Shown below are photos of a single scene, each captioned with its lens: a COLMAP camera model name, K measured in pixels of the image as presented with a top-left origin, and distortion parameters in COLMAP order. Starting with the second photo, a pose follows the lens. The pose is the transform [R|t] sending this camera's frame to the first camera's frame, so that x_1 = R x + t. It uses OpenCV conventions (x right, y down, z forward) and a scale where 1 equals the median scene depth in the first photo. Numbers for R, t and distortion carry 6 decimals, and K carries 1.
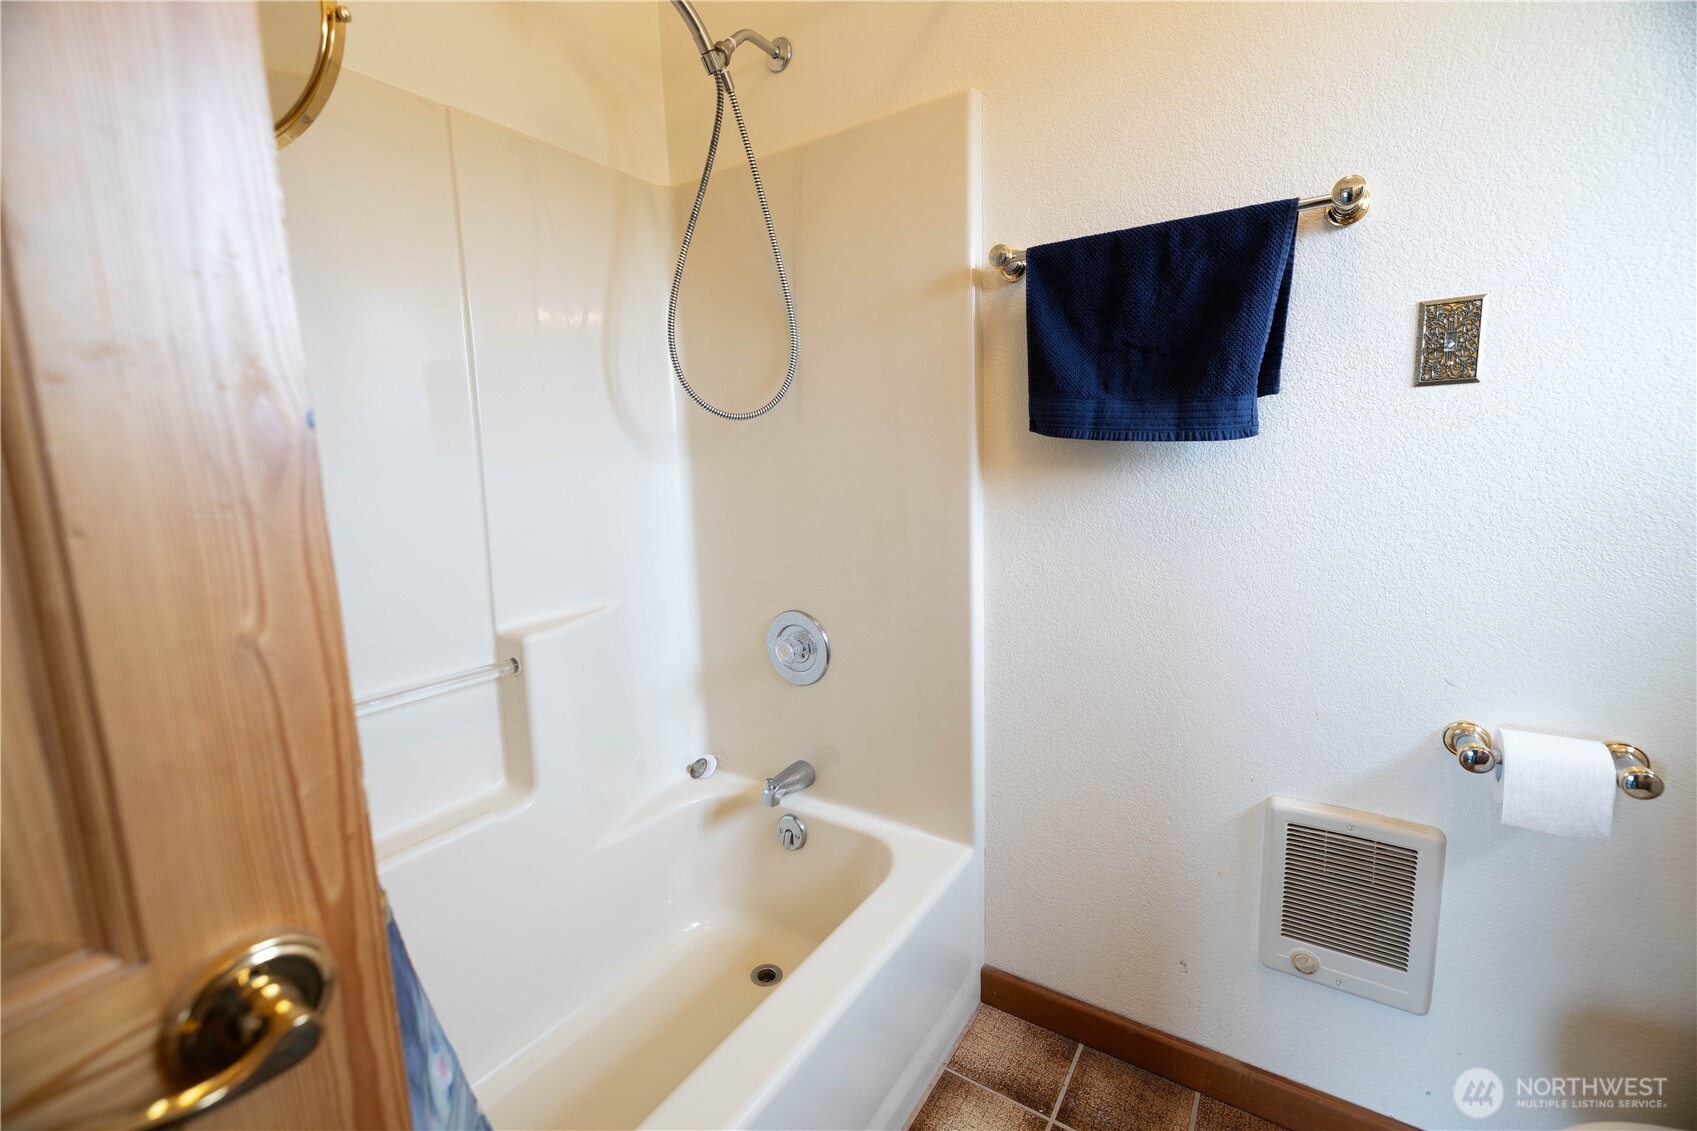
lens RADIAL K [[715.3, 0, 843.0], [0, 715.3, 559.7], [0, 0, 1]] dist [-0.001396, 0.000691]
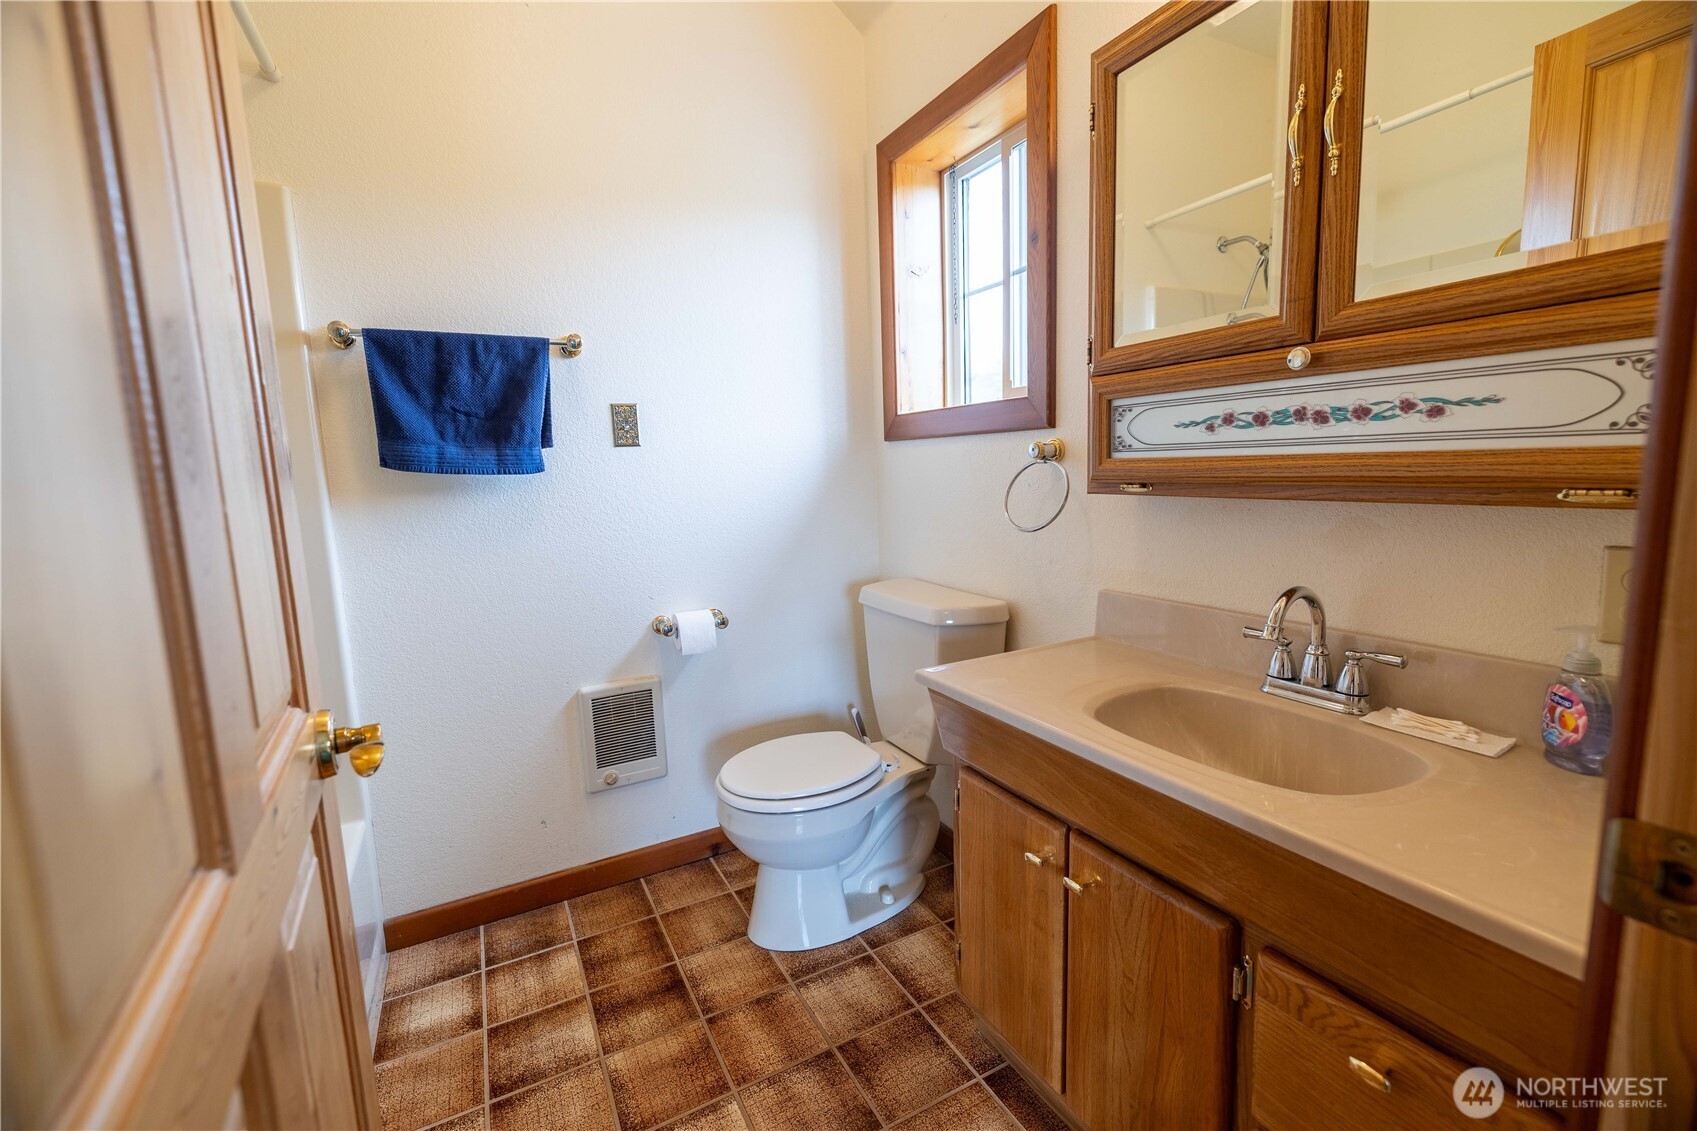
lens RADIAL K [[715.3, 0, 843.0], [0, 715.3, 559.7], [0, 0, 1]] dist [-0.001396, 0.000691]
pose [[0.474138, -0.094449, 0.875370, -0.544189], [0.148433, 0.988574, 0.026265, 0.085650], [-0.867848, 0.117480, 0.482740, -0.370977]]
